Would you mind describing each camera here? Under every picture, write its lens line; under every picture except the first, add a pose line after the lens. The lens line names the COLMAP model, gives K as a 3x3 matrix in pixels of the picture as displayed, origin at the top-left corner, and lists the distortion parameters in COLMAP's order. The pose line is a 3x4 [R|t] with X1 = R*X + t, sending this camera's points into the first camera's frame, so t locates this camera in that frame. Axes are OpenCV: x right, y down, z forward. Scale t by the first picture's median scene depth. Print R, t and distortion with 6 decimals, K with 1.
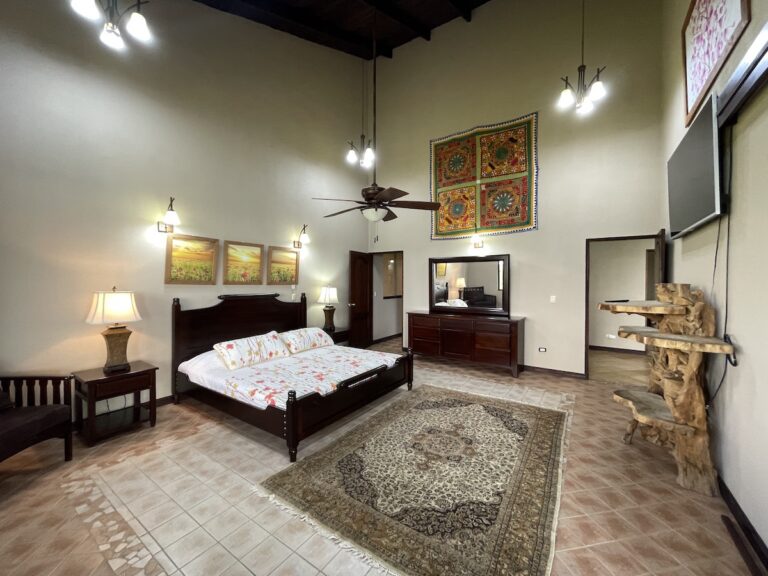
lens RADIAL K [[312.3, 0, 385.3], [0, 312.3, 287.5], [0, 0, 1]] dist [0.006641, -0.000745]
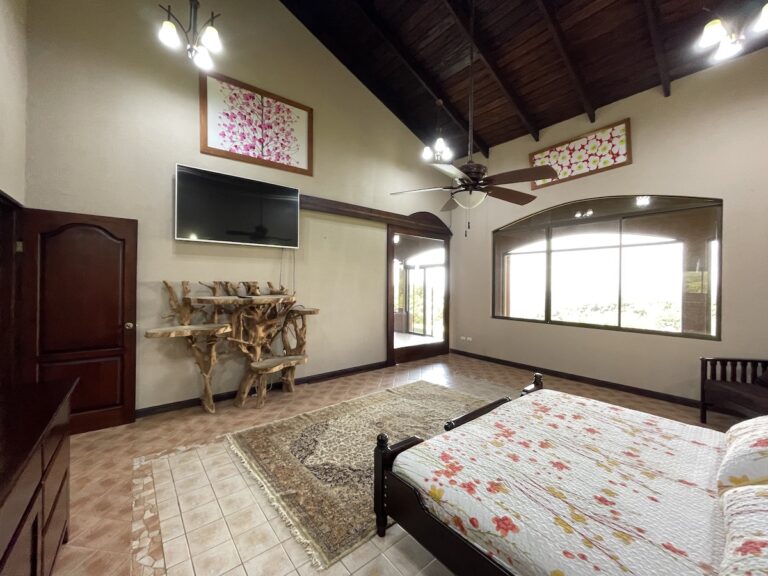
lens RADIAL K [[312.3, 0, 383.2], [0, 312.3, 283.1], [0, 0, 1]] dist [0.006641, -0.000745]
pose [[-0.958383, -0.012951, 0.285193, -0.051432], [-0.008997, 0.999844, 0.015170, -0.025663], [-0.285345, 0.011973, -0.958350, 1.776973]]
